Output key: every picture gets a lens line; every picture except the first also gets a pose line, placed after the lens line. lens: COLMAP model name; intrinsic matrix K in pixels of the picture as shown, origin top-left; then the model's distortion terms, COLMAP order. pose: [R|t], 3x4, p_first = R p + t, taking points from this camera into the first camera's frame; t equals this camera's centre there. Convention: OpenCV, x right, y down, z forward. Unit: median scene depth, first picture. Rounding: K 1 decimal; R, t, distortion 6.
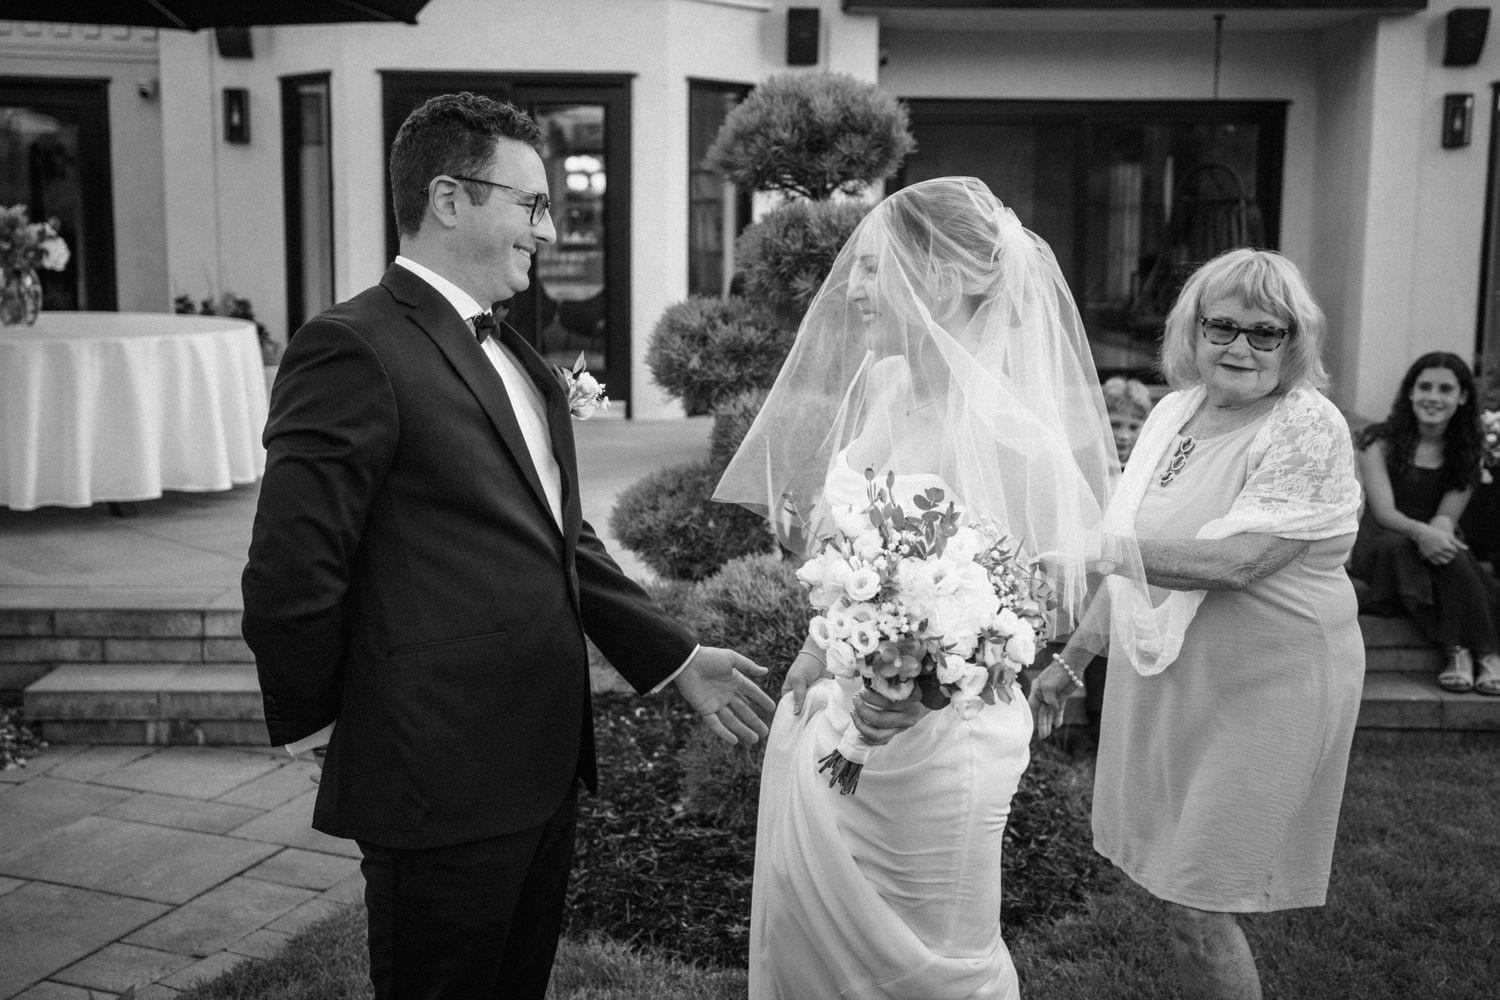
lens RADIAL K [[1648.3, 0, 721.8], [0, 1648.3, 443.5], [0, 0, 1]] dist [0.078264, 0.000000]
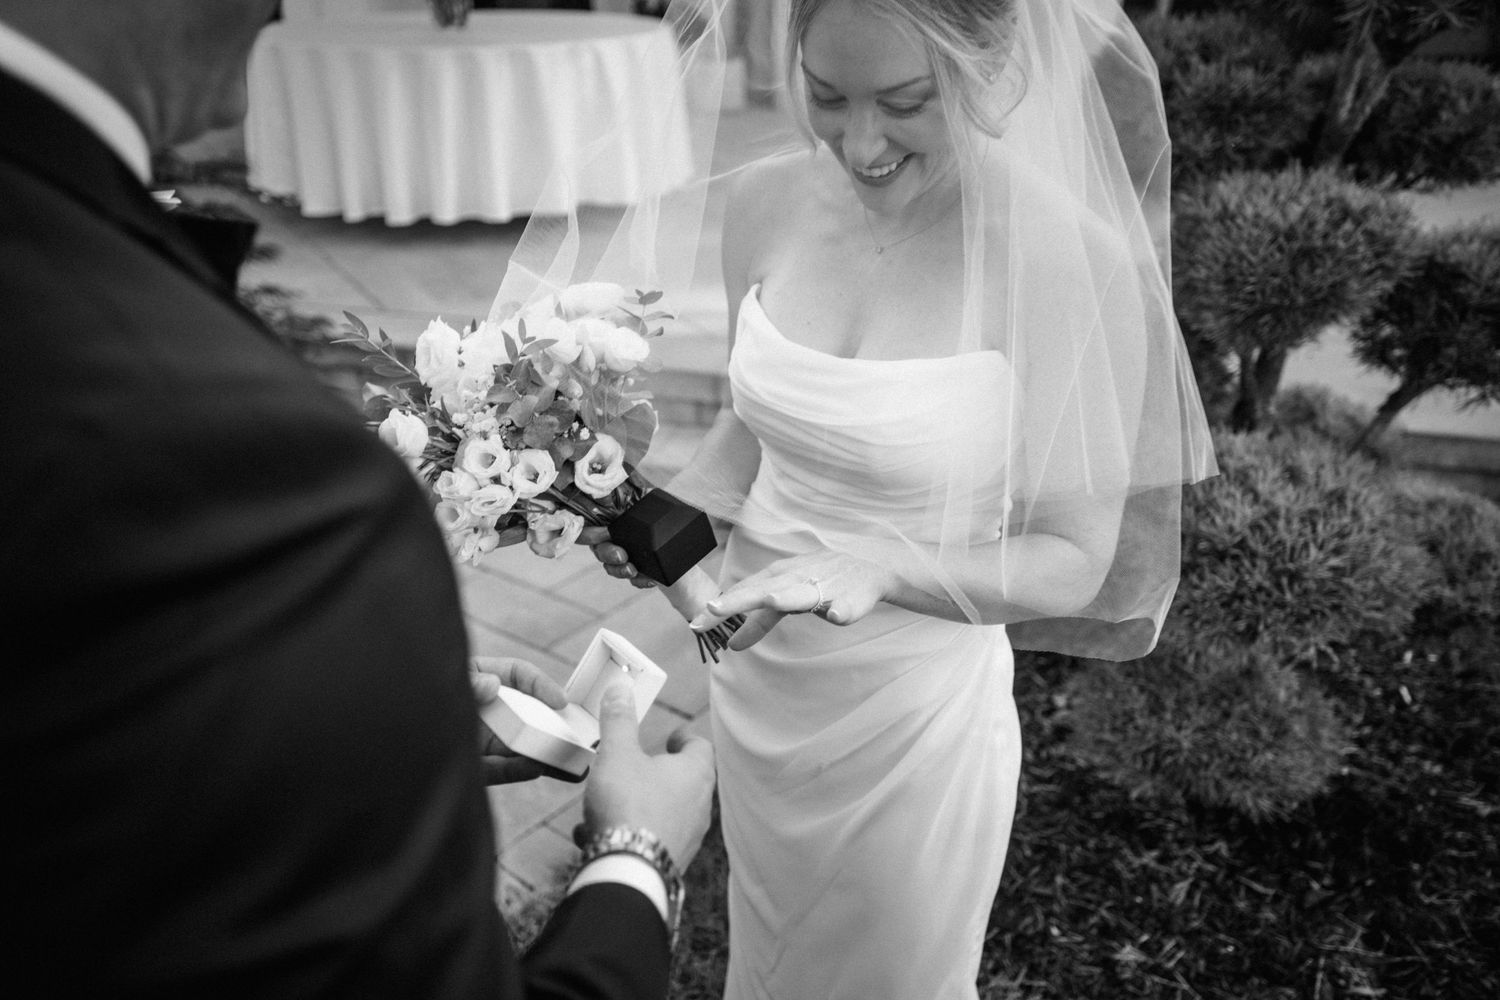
lens RADIAL K [[1253.1, 0, 754.2], [0, 1253.1, 498.0], [0, 0, 1]] dist [0.027111, 0.015539]
pose [[0.961743, 0.097809, -0.255899, -0.024415], [-0.016672, 0.953260, 0.301692, -0.056829], [0.273446, -0.285884, 0.918421, 0.460732]]
